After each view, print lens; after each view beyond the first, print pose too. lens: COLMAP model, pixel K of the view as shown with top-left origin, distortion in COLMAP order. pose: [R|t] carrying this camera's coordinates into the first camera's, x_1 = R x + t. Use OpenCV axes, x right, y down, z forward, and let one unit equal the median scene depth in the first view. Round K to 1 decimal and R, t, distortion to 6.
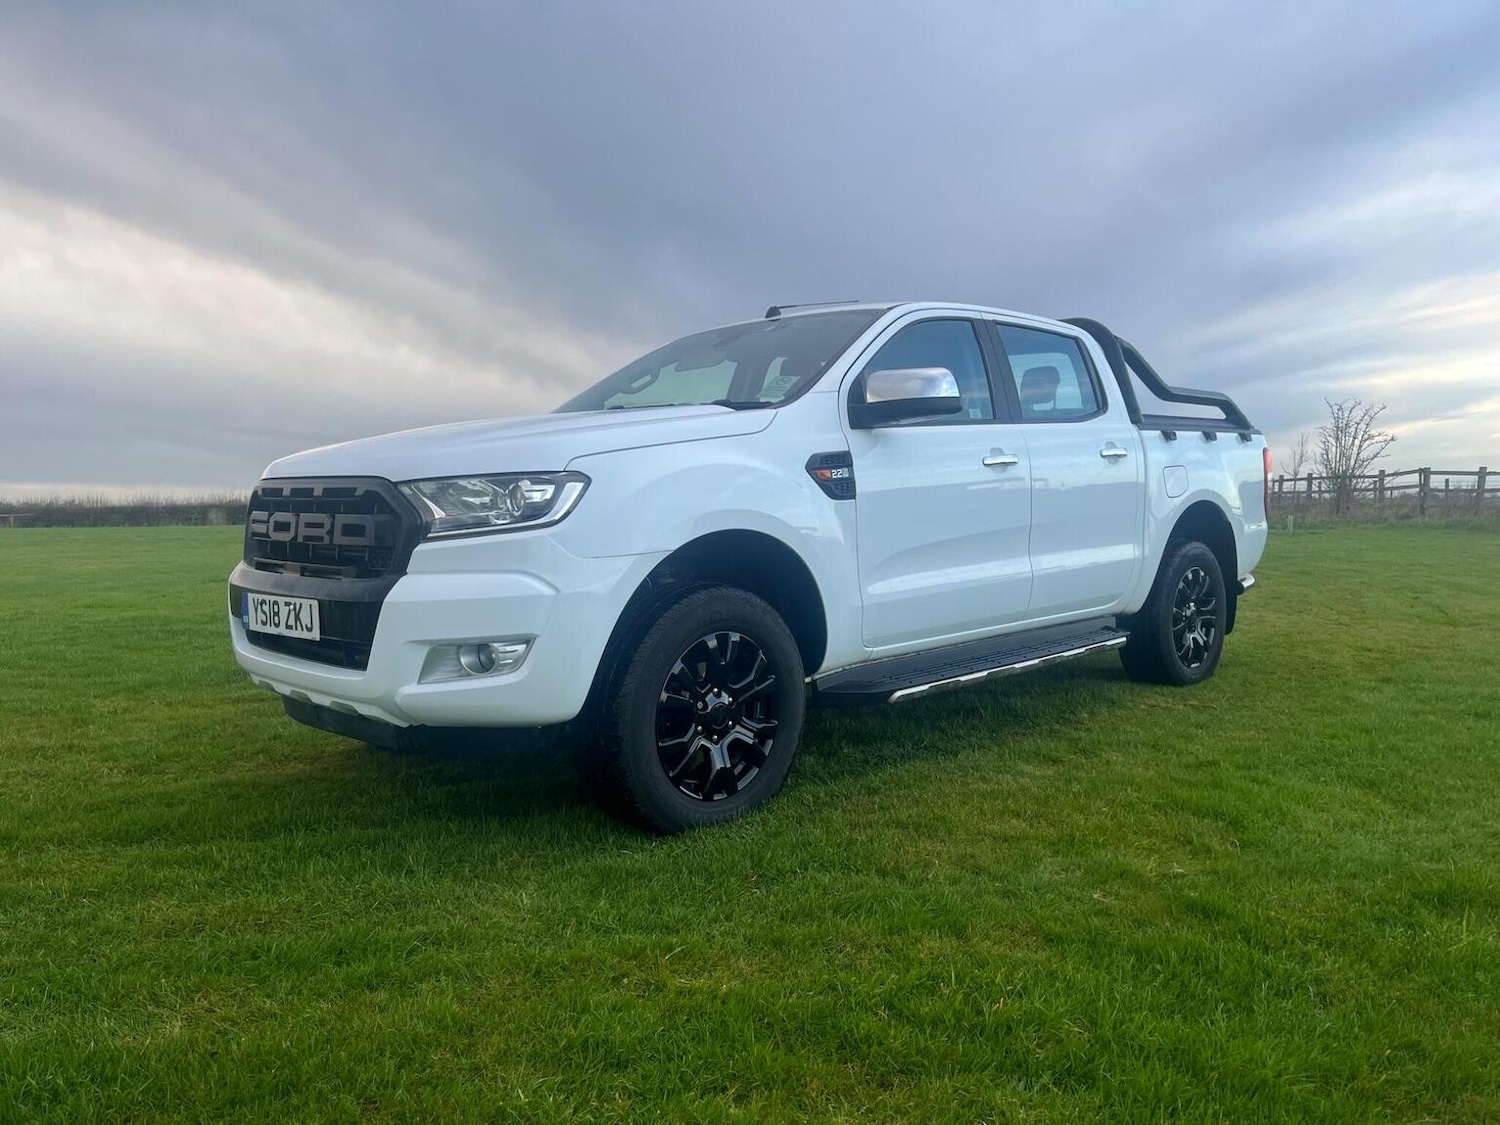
lens RADIAL K [[1135.8, 0, 750.4], [0, 1135.8, 558.2], [0, 0, 1]] dist [0.063745, -0.087561]
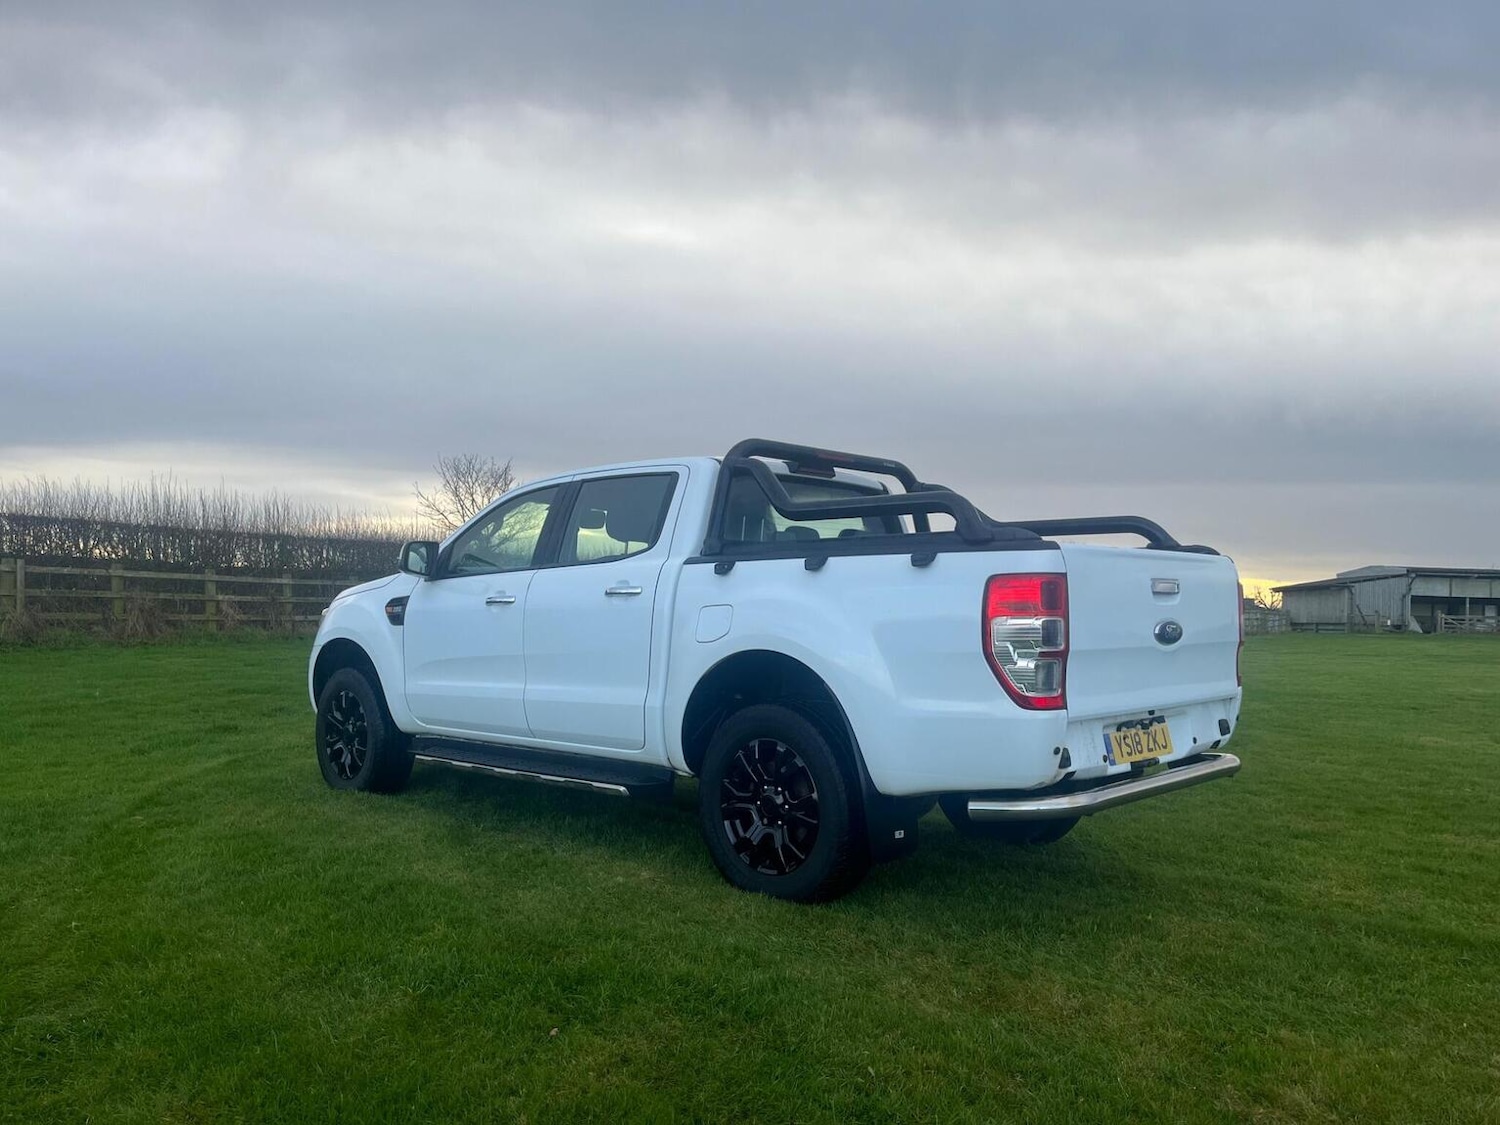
lens RADIAL K [[1135.8, 0, 756.8], [0, 1135.8, 568.7], [0, 0, 1]] dist [0.063745, -0.087561]
pose [[0.020208, -0.010659, -0.999739, 1.781919], [-0.060560, 0.998094, -0.011866, -0.148774], [0.997960, 0.060784, 0.019524, 1.513208]]
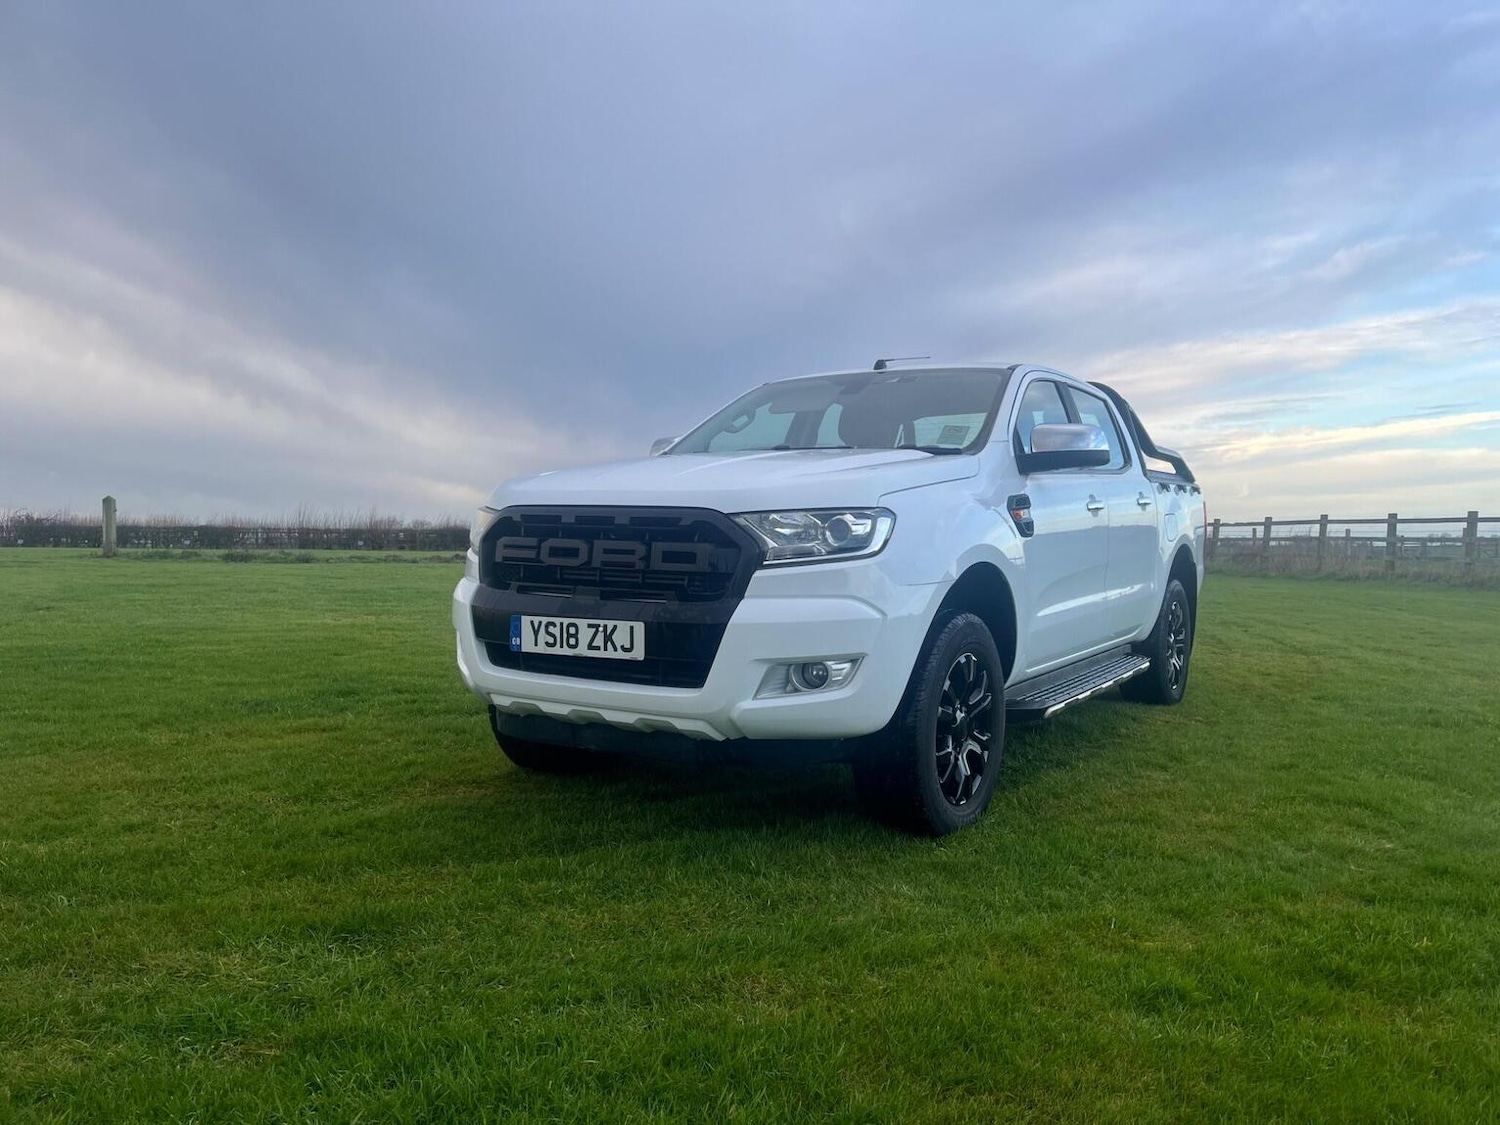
lens RADIAL K [[1135.8, 0, 751.4], [0, 1135.8, 560.2], [0, 0, 1]] dist [0.063745, -0.087561]
pose [[0.973923, 0.017802, 0.226181, -0.449397], [-0.011395, 0.999497, -0.029601, 0.008032], [-0.226594, 0.026251, 0.973636, -0.044448]]
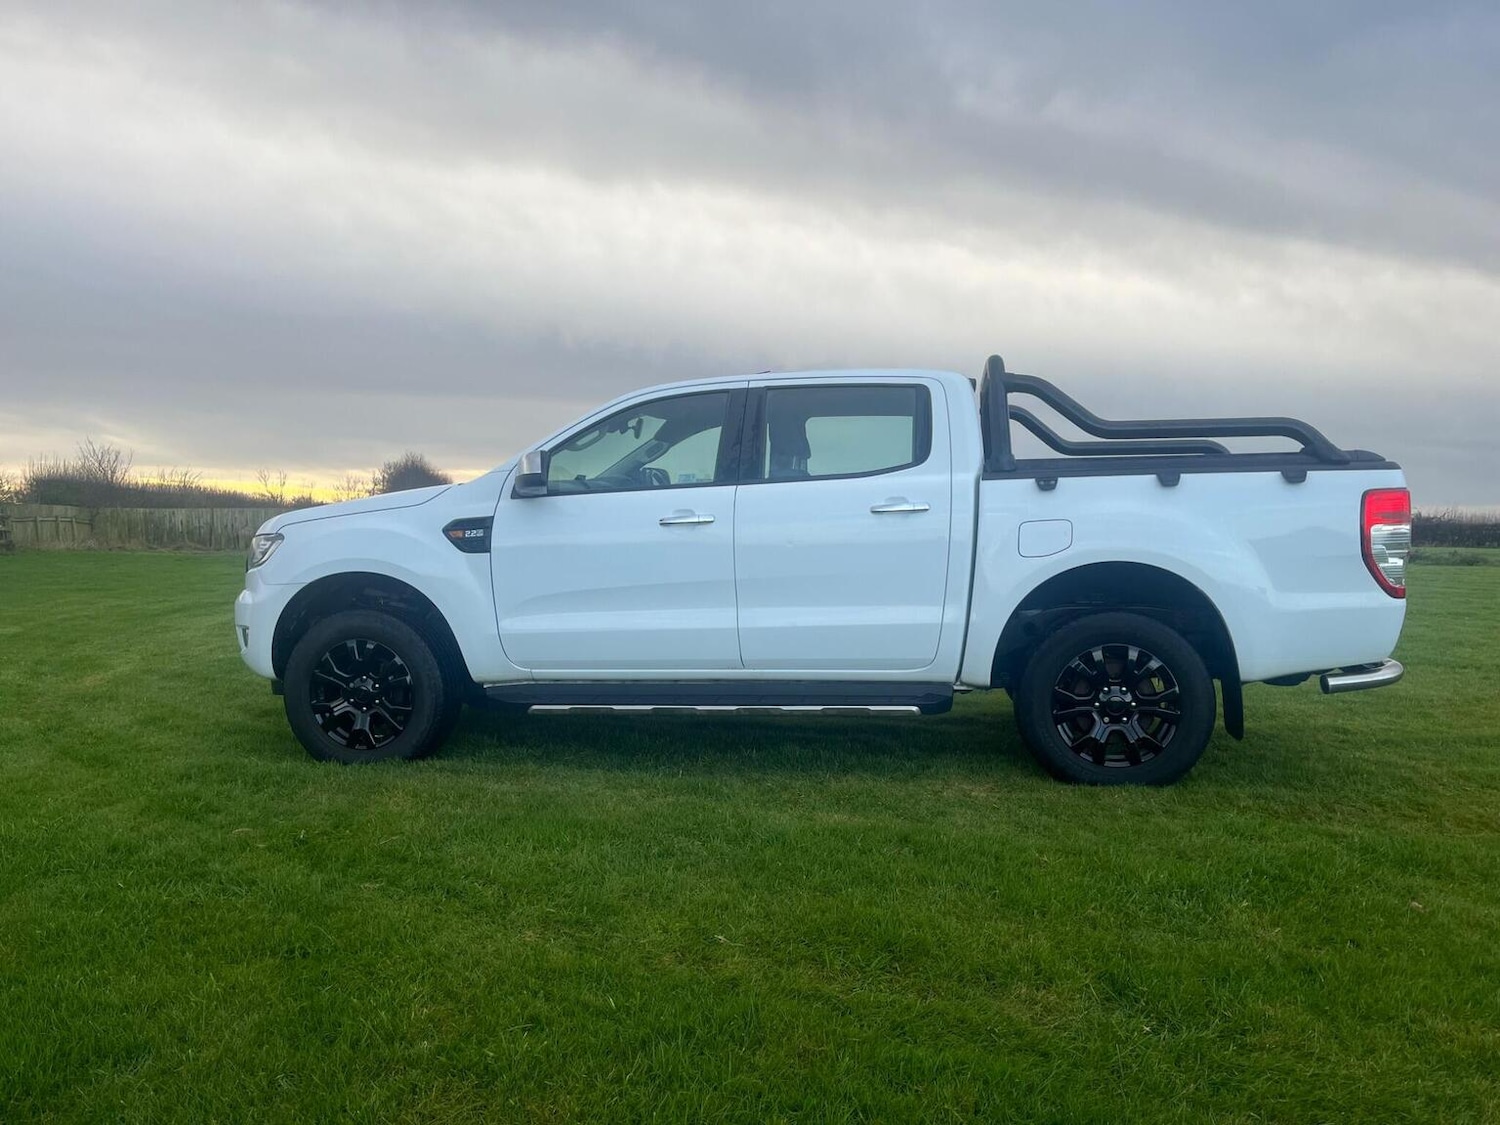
lens RADIAL K [[1135.8, 0, 744.1], [0, 1135.8, 561.5], [0, 0, 1]] dist [0.063745, -0.087561]
pose [[0.585257, 0.048124, -0.809419, 1.383304], [-0.044783, 0.998632, 0.026993, -0.094430], [0.809610, 0.020450, 0.586611, 0.473370]]
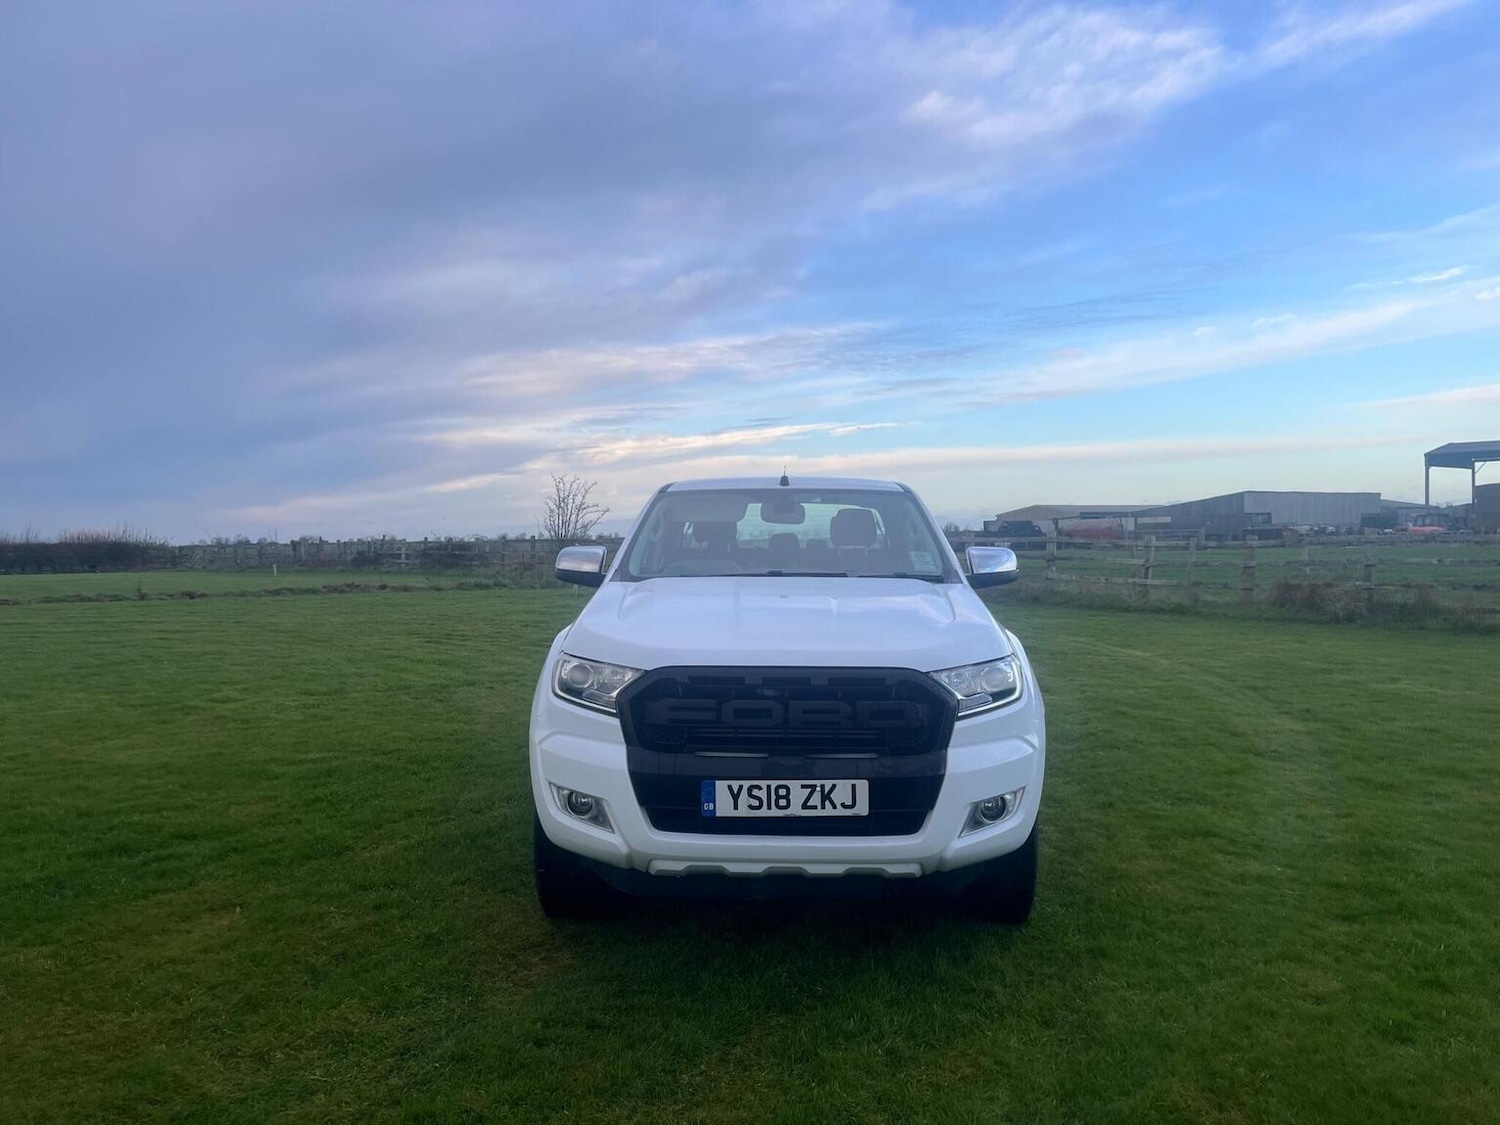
lens RADIAL K [[1135.8, 0, 749.4], [0, 1135.8, 569.6], [0, 0, 1]] dist [0.063745, -0.087561]
pose [[0.727348, -0.014502, 0.686116, -1.071625], [0.032873, 0.999365, -0.013725, -0.139249], [-0.685481, 0.032537, 0.727363, 0.213391]]
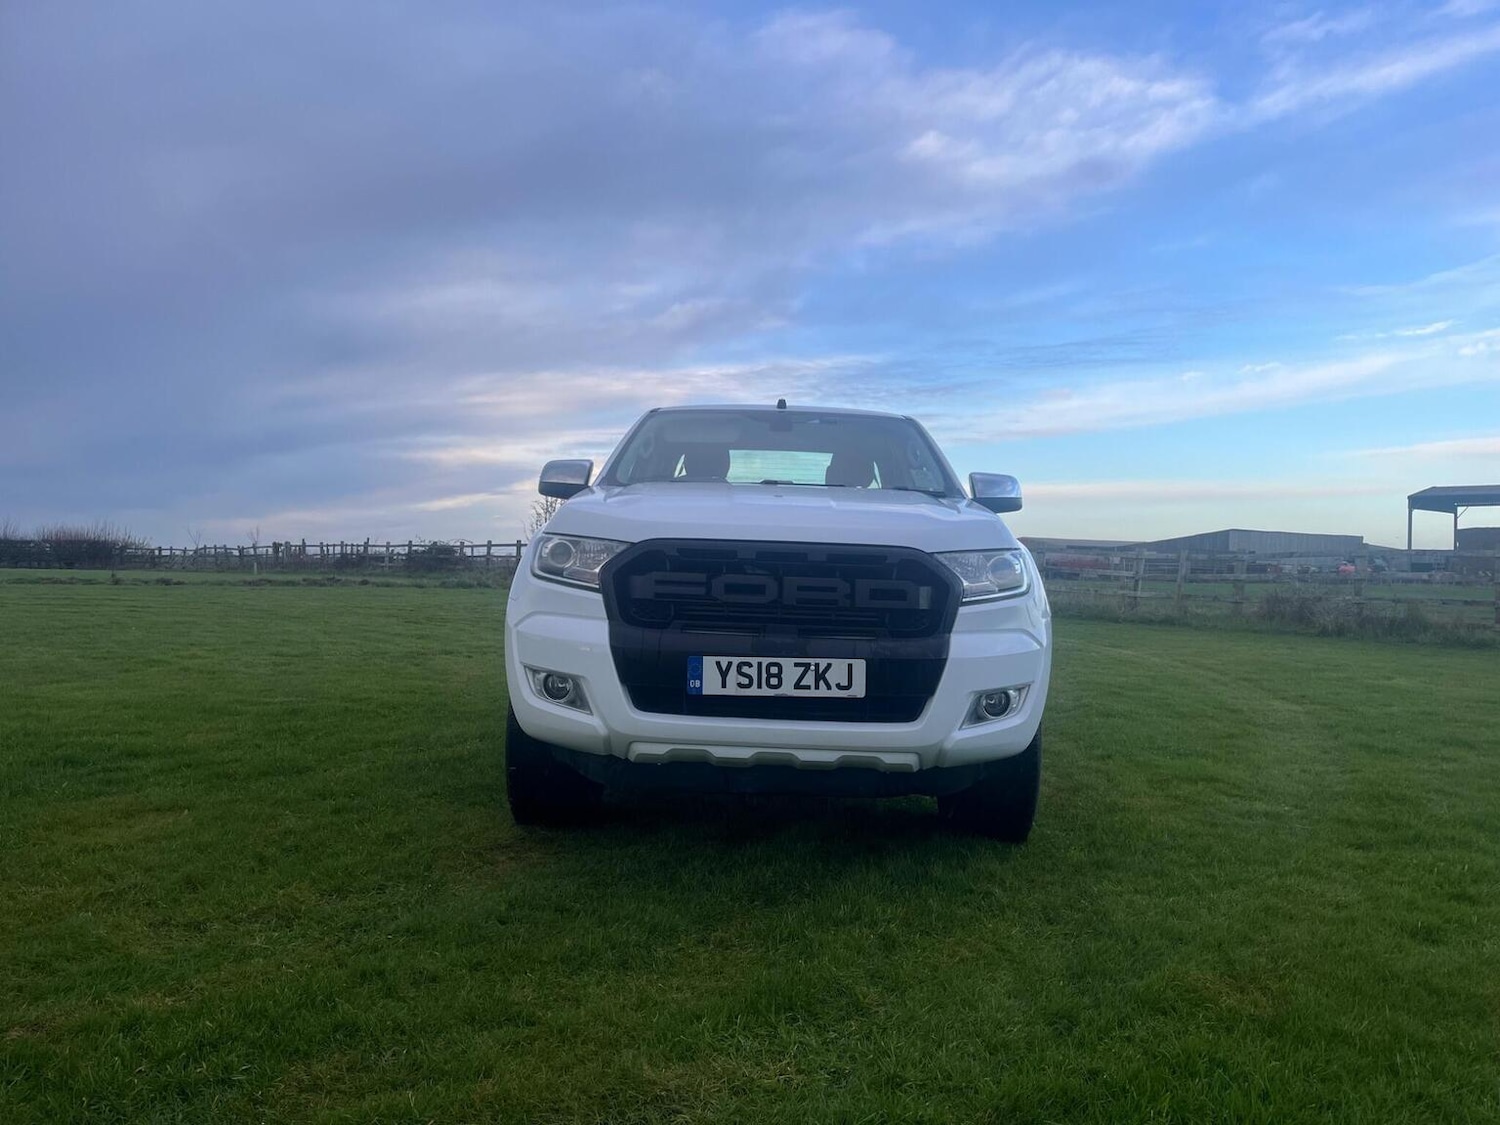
lens RADIAL K [[1135.8, 0, 755.7], [0, 1135.8, 570.9], [0, 0, 1]] dist [0.063745, -0.087561]
pose [[0.715053, 0.023944, 0.698660, -1.032708], [0.003031, 0.999298, -0.037350, -0.005662], [-0.699064, 0.028824, 0.714478, 0.267706]]
